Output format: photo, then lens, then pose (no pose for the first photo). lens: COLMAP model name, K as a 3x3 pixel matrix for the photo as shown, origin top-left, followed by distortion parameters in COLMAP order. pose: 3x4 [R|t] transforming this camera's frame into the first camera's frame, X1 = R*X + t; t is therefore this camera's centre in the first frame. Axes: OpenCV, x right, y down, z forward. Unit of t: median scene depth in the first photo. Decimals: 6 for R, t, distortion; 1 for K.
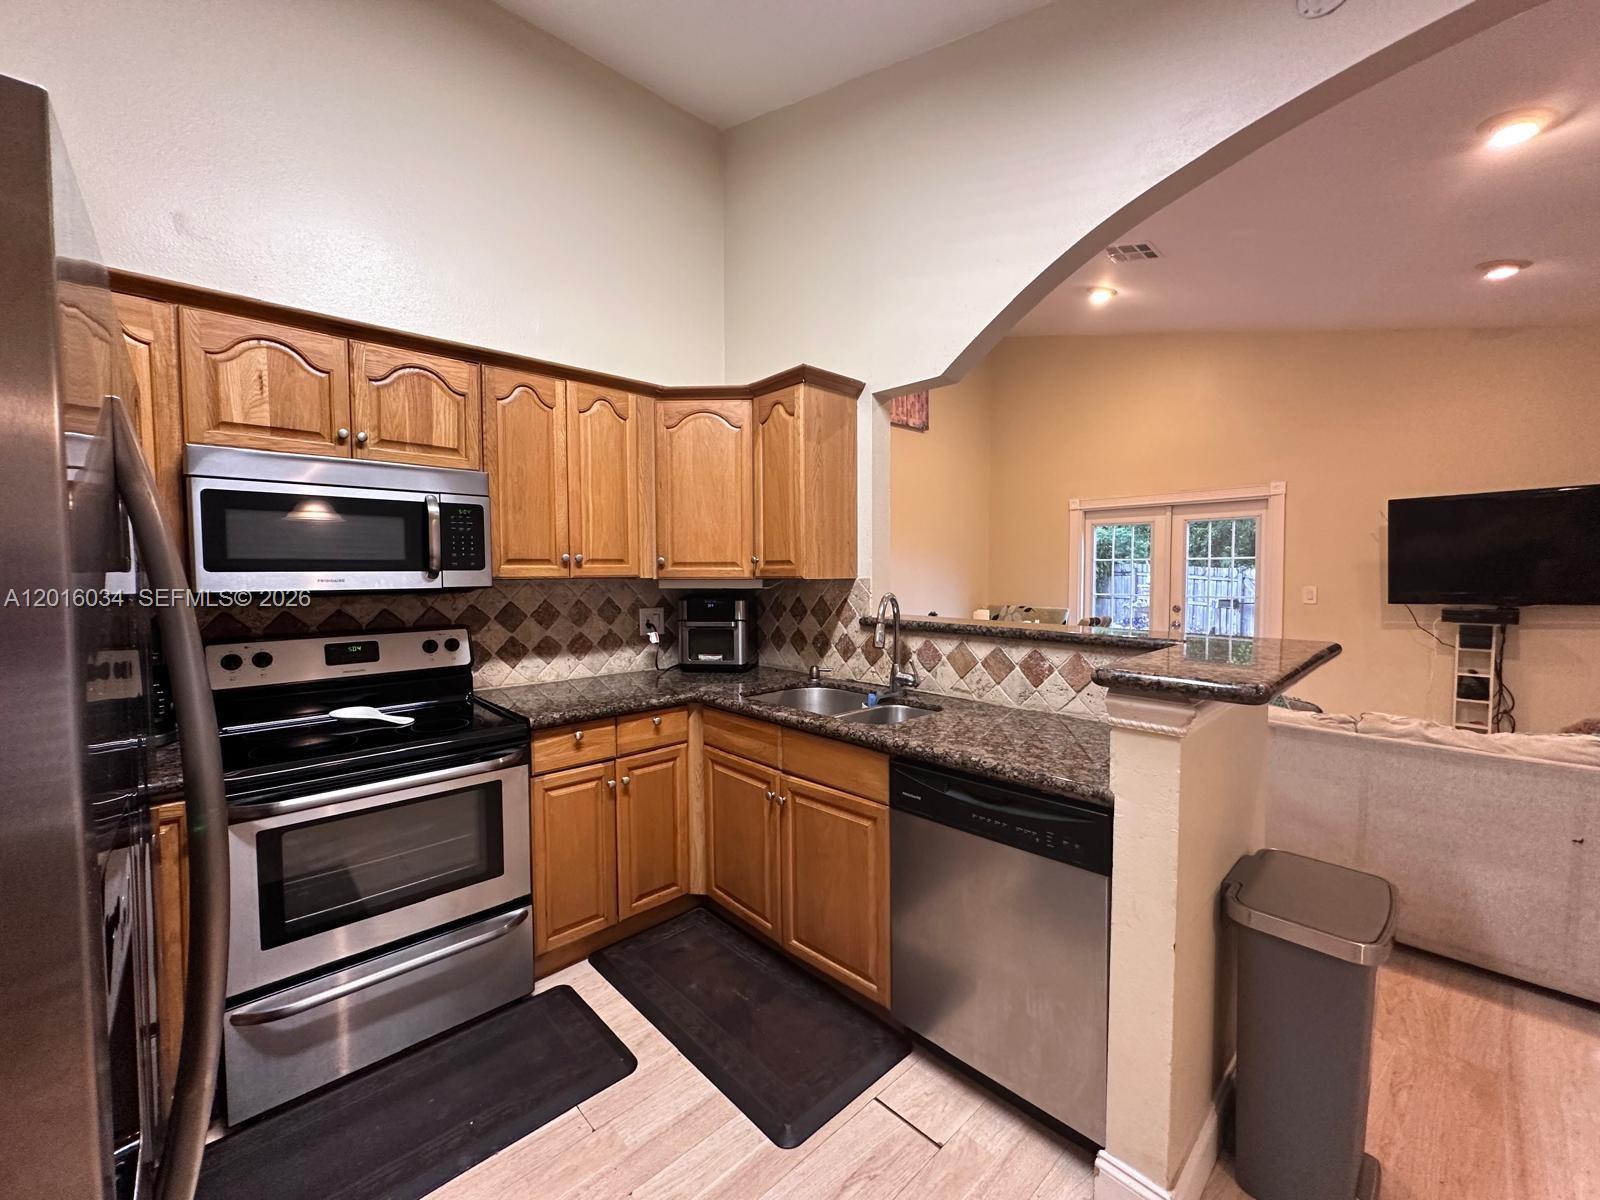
lens RADIAL K [[645.9, 0, 805.3], [0, 645.9, 599.9], [0, 0, 1]] dist [-0.007277, 0.000972]
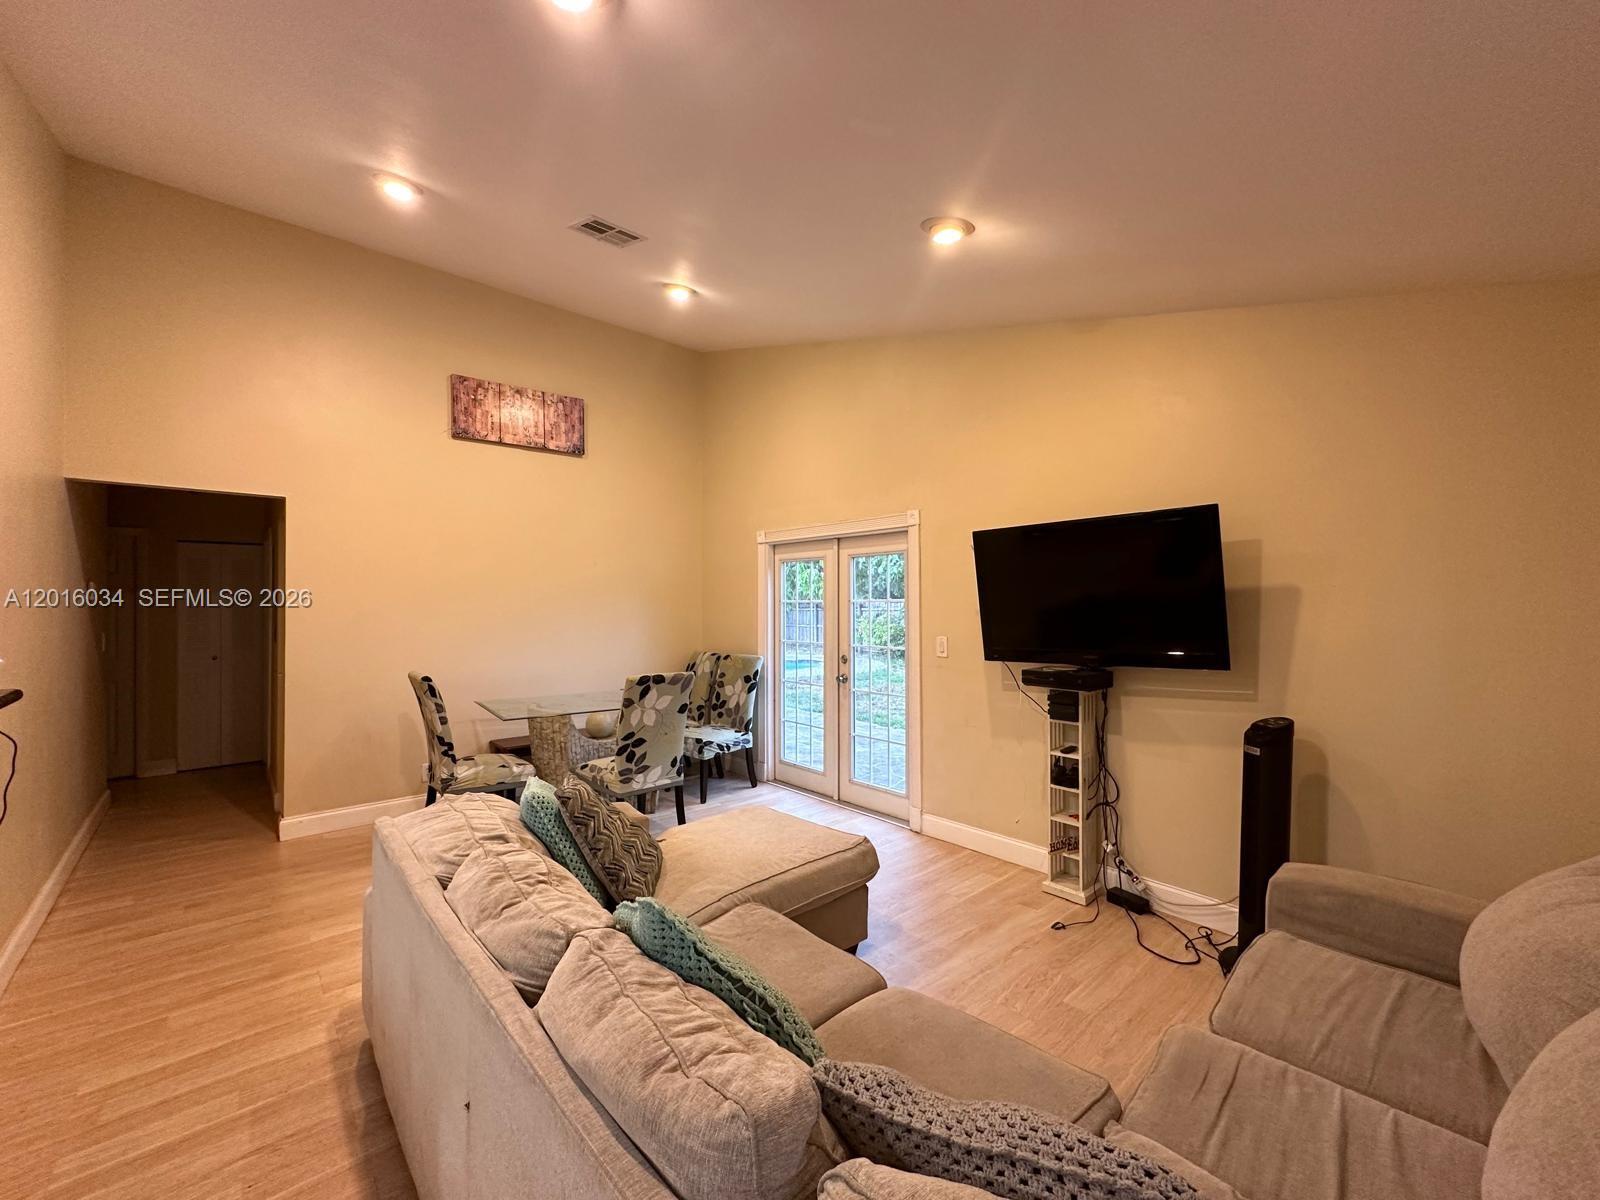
lens RADIAL K [[645.9, 0, 802.8], [0, 645.9, 602.8], [0, 0, 1]] dist [-0.007277, 0.000972]
pose [[0.999078, 0.004832, -0.042661, 1.395996], [-0.006758, 0.998960, -0.045099, -0.055232], [0.042398, 0.045345, 0.998071, 0.364724]]
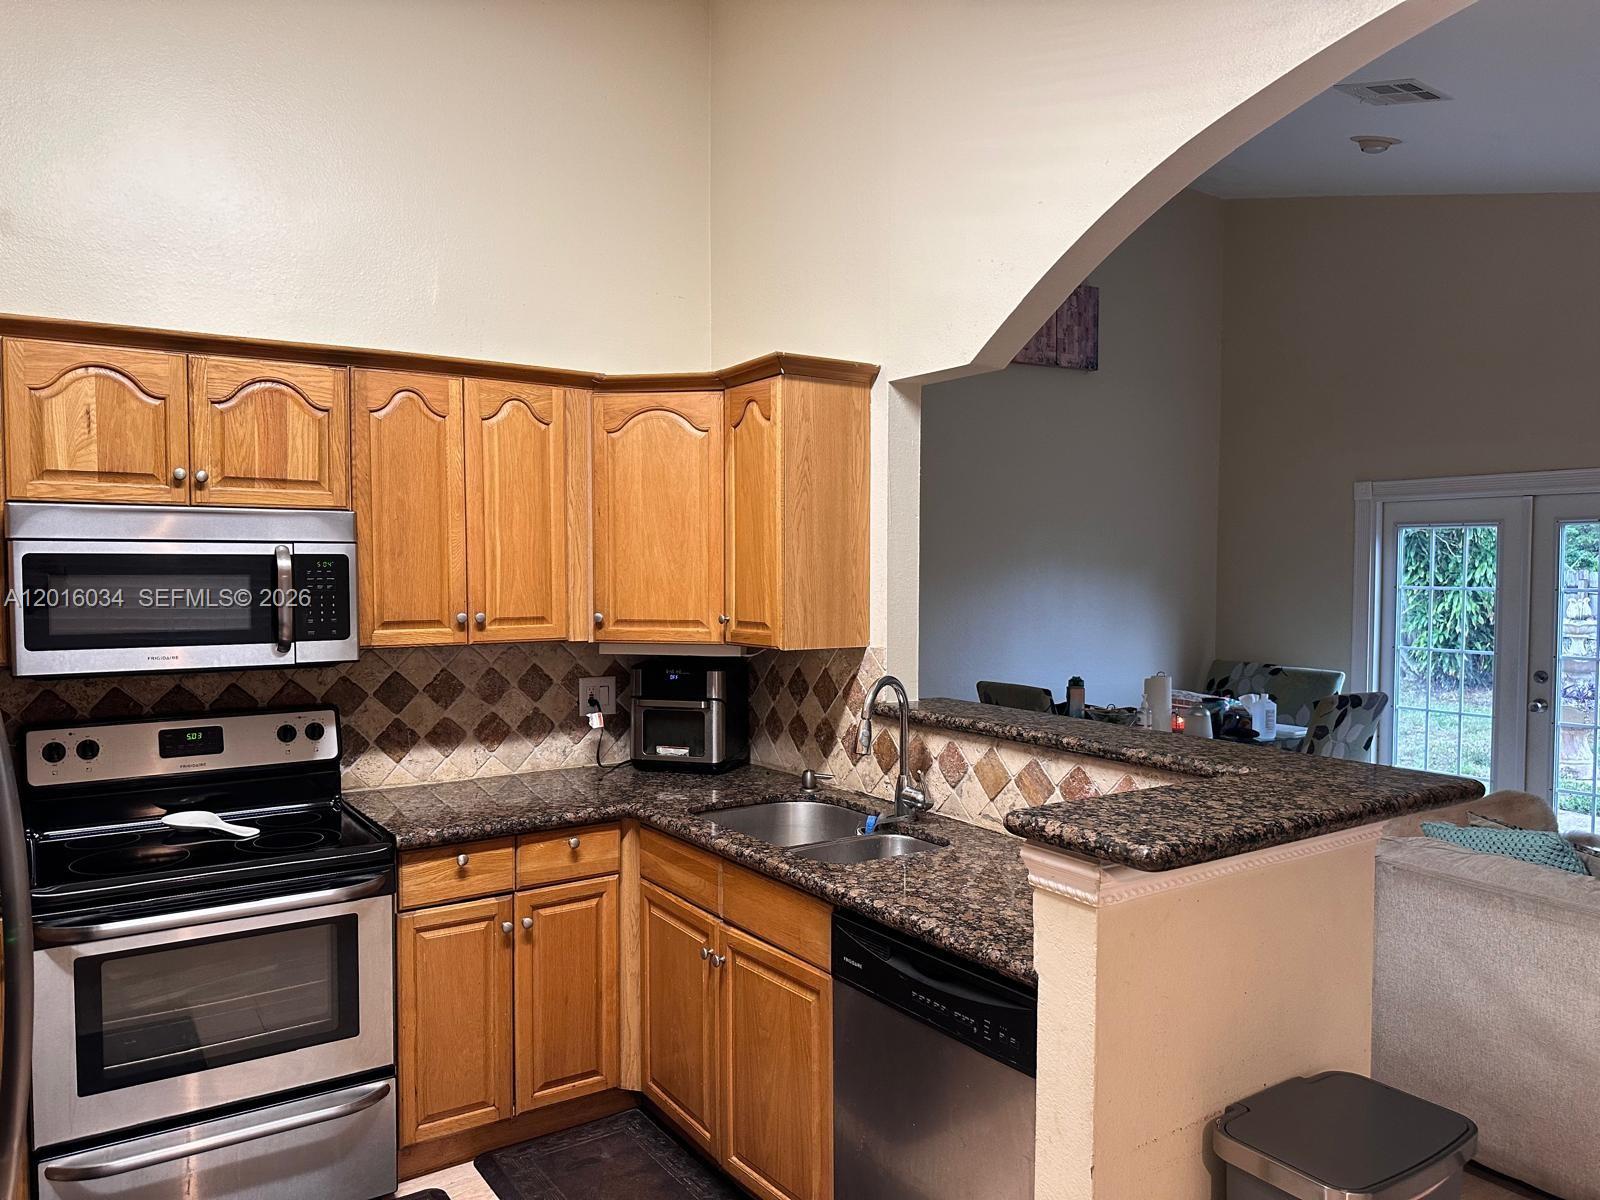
lens RADIAL K [[1139.7, 0, 801.9], [0, 1139.7, 614.9], [0, 0, 1]] dist [0.050369, -0.064382]
pose [[0.986576, 0.012930, -0.162787, 0.252404], [-0.013308, 0.999911, -0.001230, -0.079059], [0.162757, 0.003380, 0.986660, -0.259362]]
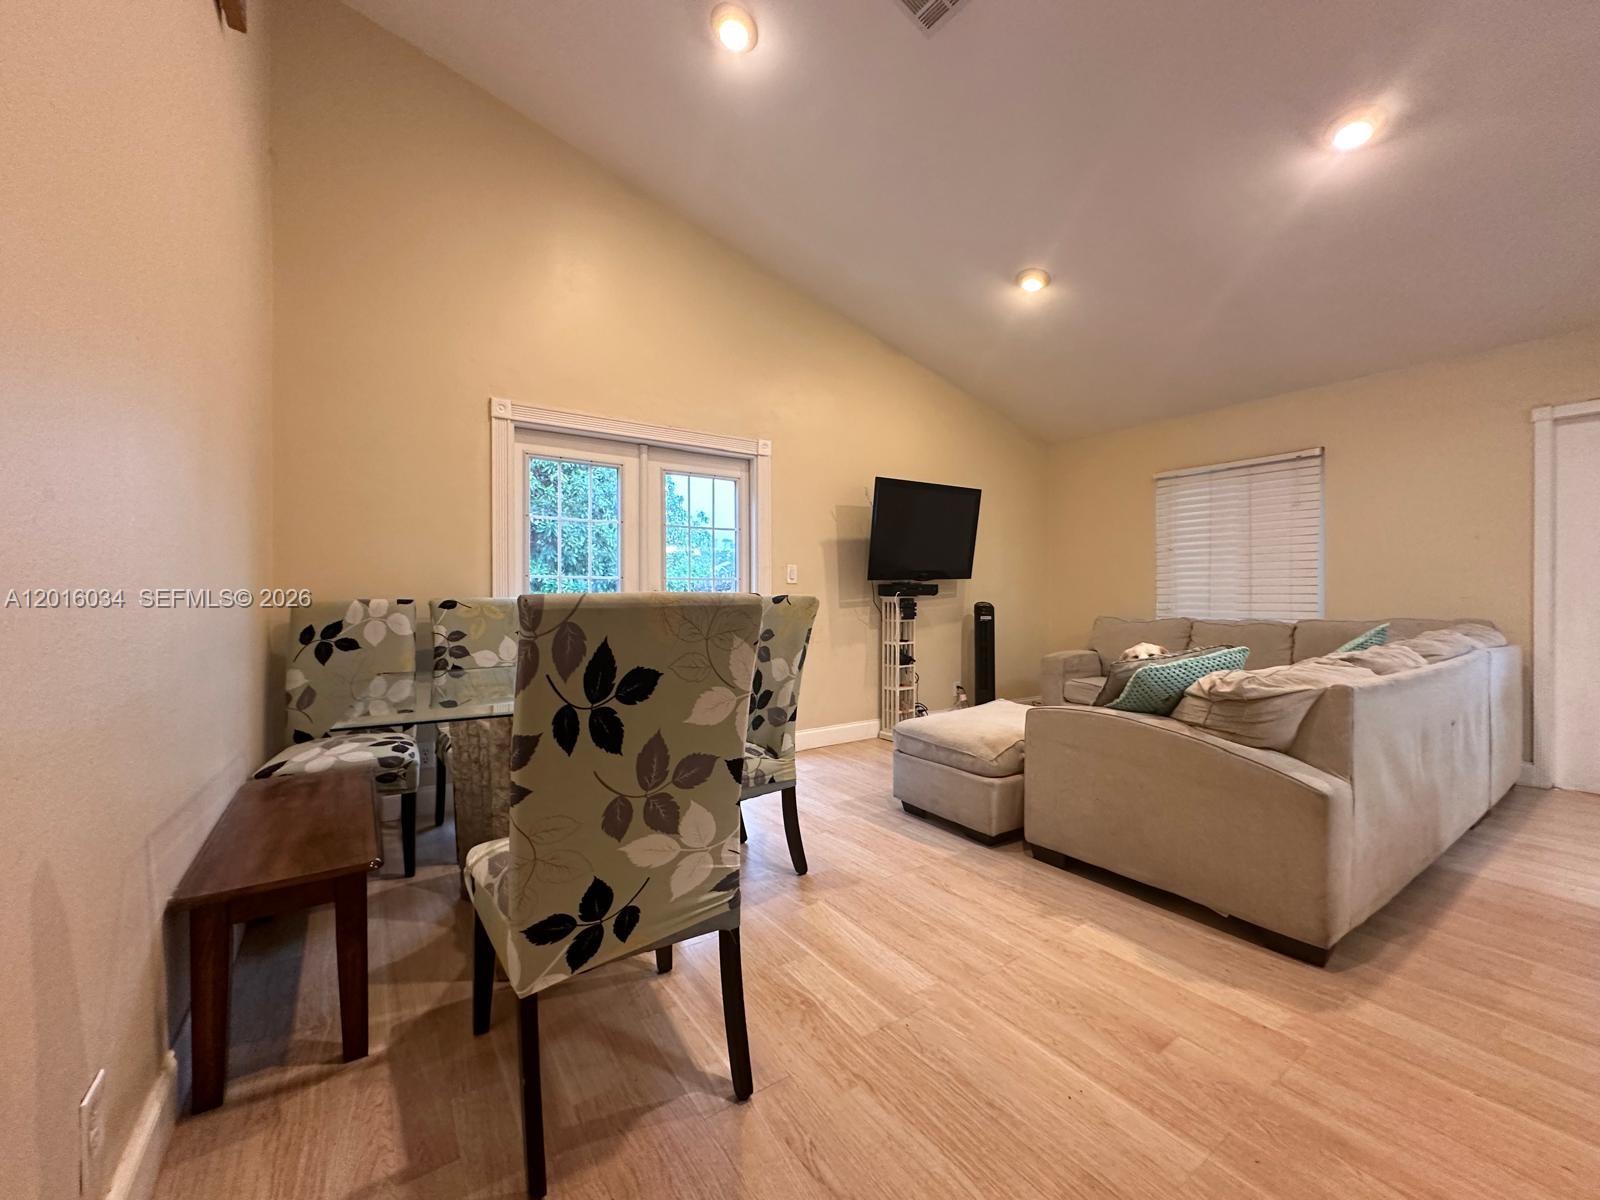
lens RADIAL K [[645.9, 0, 797.3], [0, 645.9, 601.6], [0, 0, 1]] dist [-0.007277, 0.000972]
pose [[0.164947, 0.000866, 0.986302, -0.207262], [0.048026, 0.998806, -0.008908, 0.082885], [-0.985132, 0.048838, 0.164709, 1.841694]]
